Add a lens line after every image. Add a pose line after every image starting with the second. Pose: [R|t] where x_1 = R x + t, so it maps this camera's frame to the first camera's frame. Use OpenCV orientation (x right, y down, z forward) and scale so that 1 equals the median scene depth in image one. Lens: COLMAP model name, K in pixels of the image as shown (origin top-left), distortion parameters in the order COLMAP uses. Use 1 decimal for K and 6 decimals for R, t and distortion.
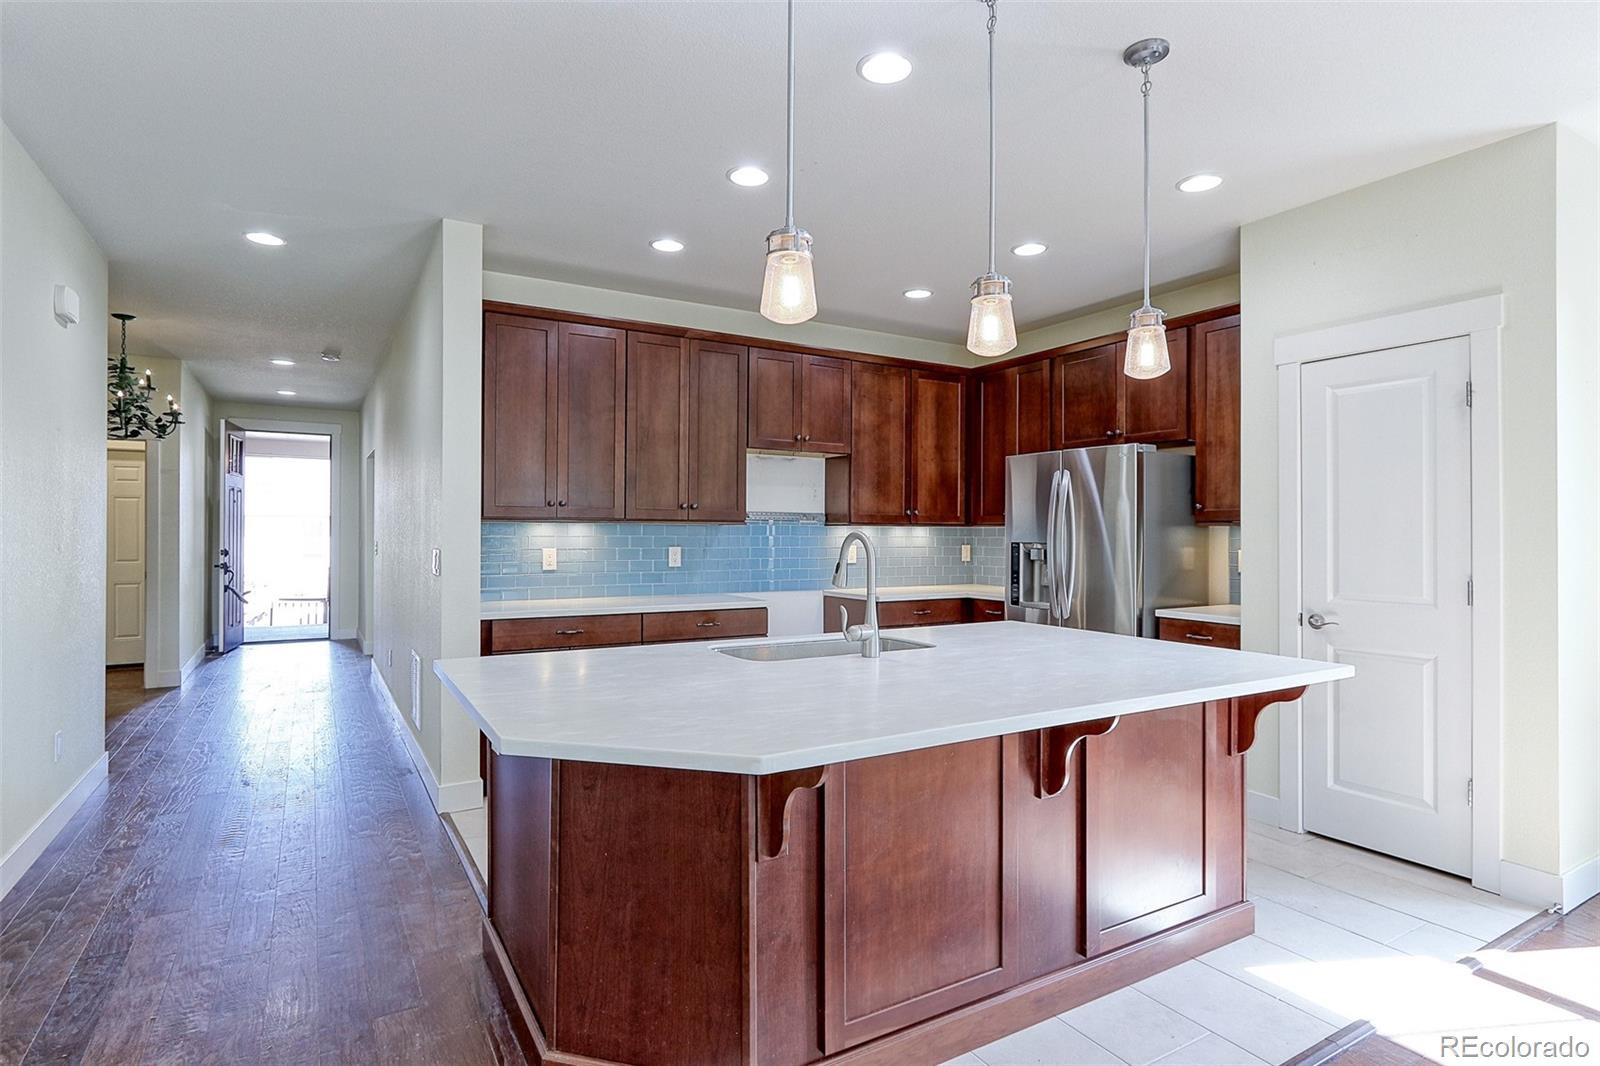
lens RADIAL K [[825.0, 0, 793.7], [0, 825.0, 528.6], [0, 0, 1]] dist [-0.005160, 0.000620]
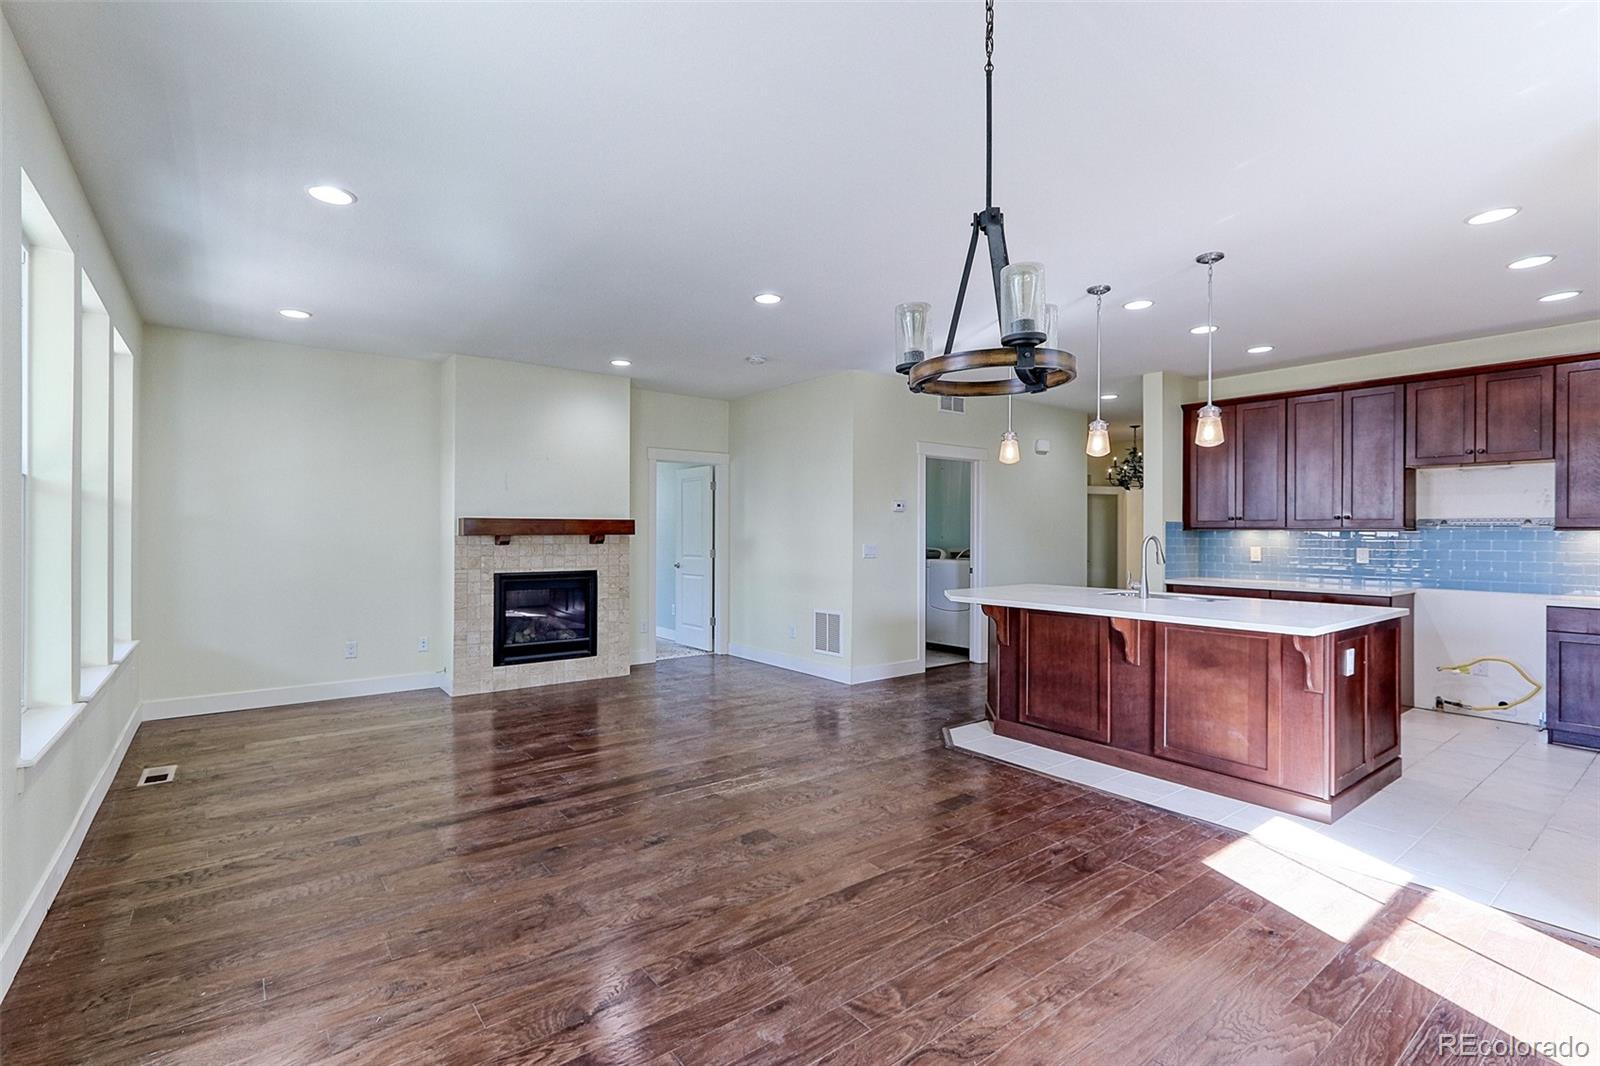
lens RADIAL K [[726.1, 0, 789.4], [0, 726.1, 531.9], [0, 0, 1]] dist [0.000054, 0.000212]
pose [[0.121193, -0.006173, -0.992610, 0.943777], [0.002041, 0.999980, -0.005969, 0.002076], [0.992627, -0.001303, 0.121203, -0.031486]]
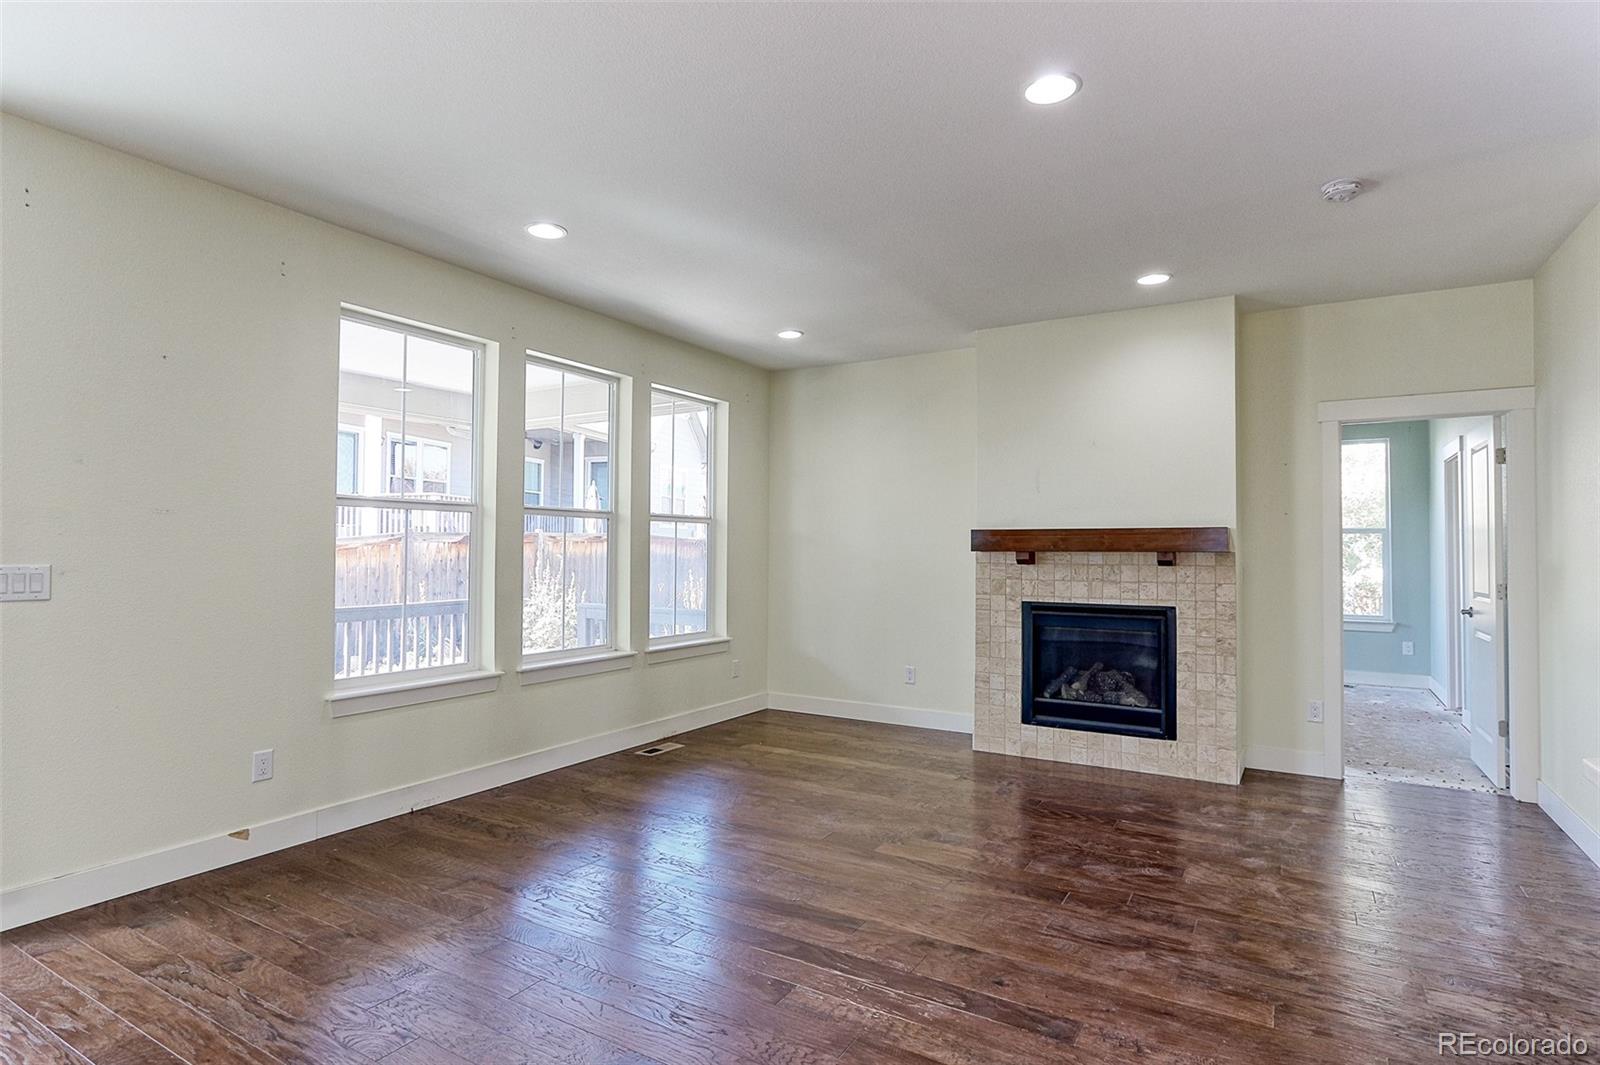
lens RADIAL K [[835.5, 0, 800.0], [0, 835.5, 532.5], [0, 0, 1]] dist [-0.007465, -0.000143]
pose [[-0.877287, -0.018564, -0.479606, 0.421957], [-0.007394, 0.999656, -0.025170, 0.003858], [0.479908, -0.018535, -0.877123, 0.448847]]
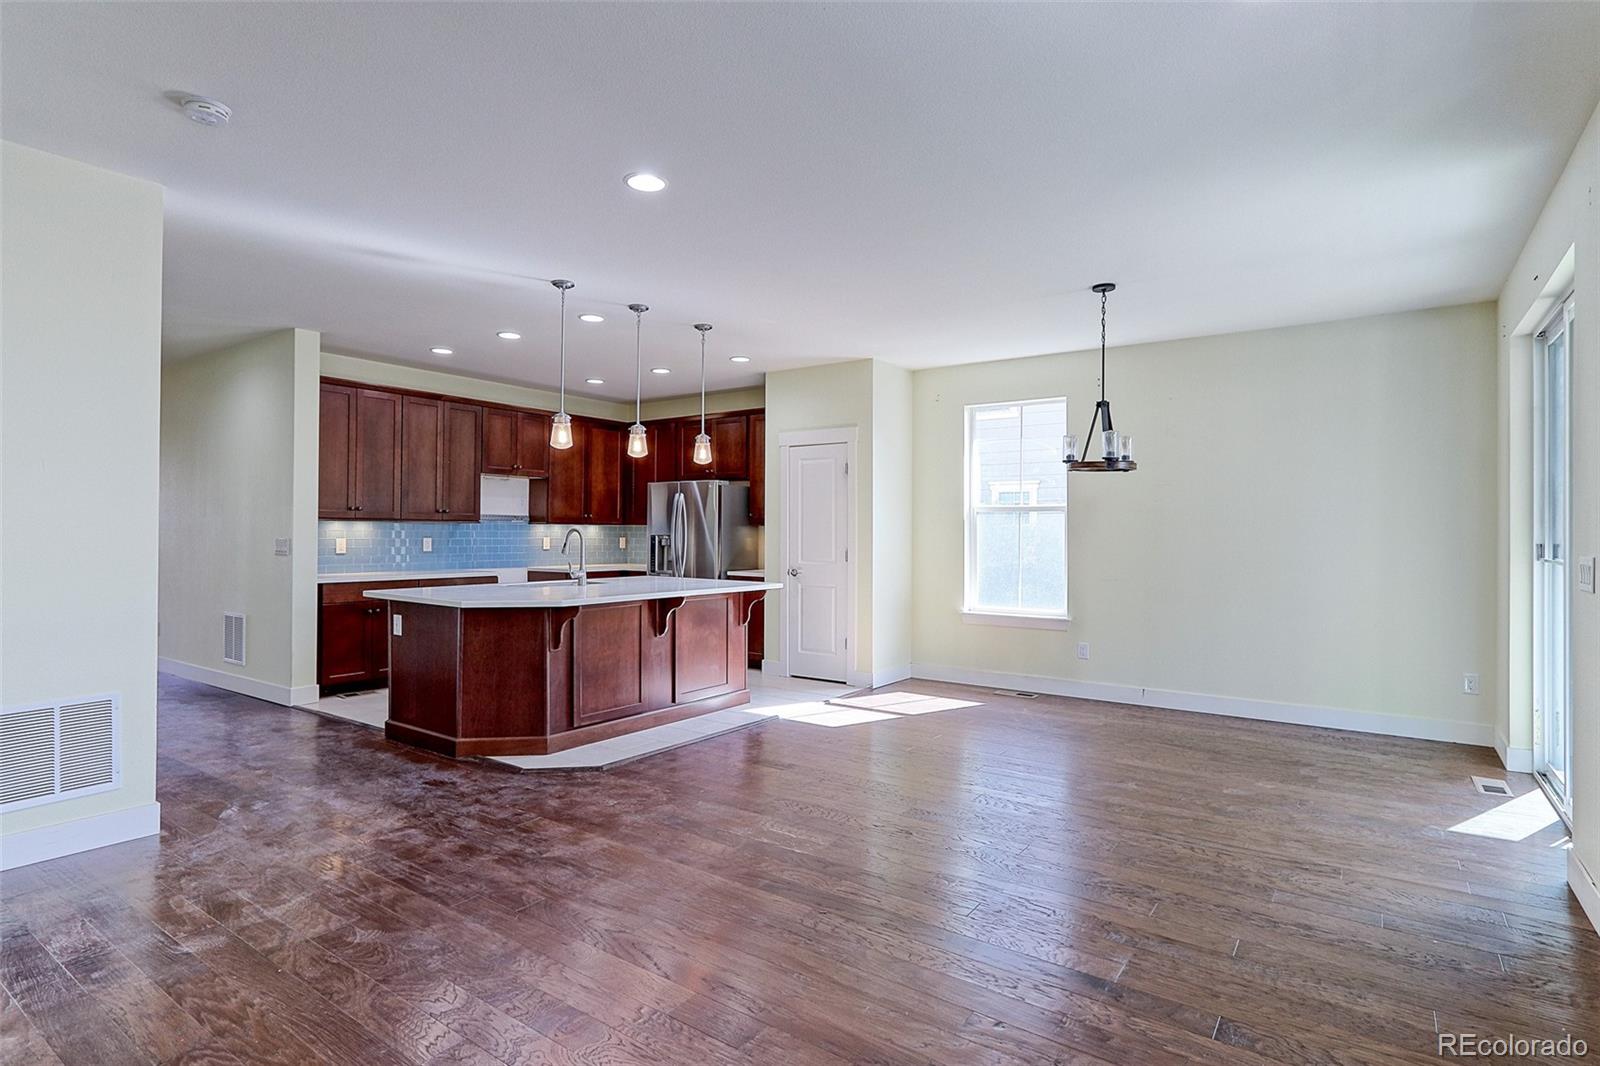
lens RADIAL K [[818.9, 0, 790.4], [0, 818.9, 529.1], [0, 0, 1]] dist [-0.002760, 0.000331]
pose [[0.915188, 0.003935, 0.403009, -0.150342], [-0.005885, 0.999976, 0.003602, -0.002609], [-0.402985, -0.005669, 0.915189, -0.652962]]
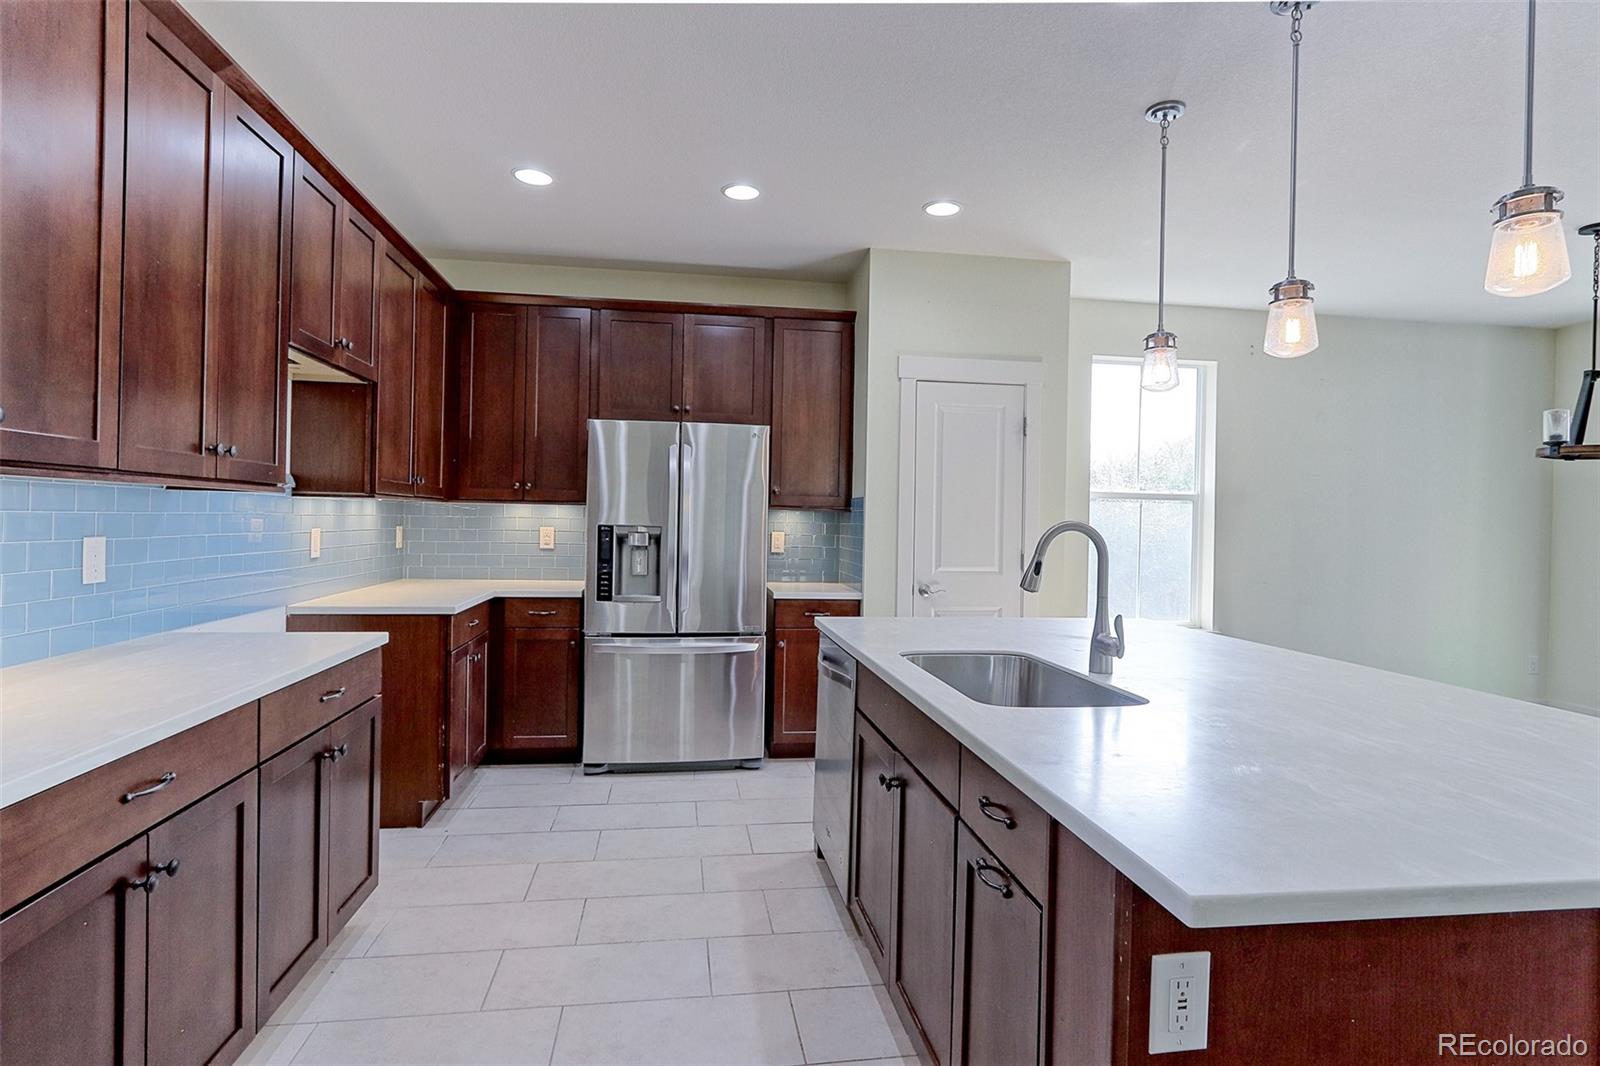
lens RADIAL K [[825.0, 0, 793.7], [0, 825.0, 528.6], [0, 0, 1]] dist [-0.005160, 0.000620]
pose [[0.366195, -0.006104, 0.930518, -0.443975], [-0.022984, 0.999614, 0.015602, 0.003068], [-0.930254, -0.027101, 0.365913, 0.541078]]
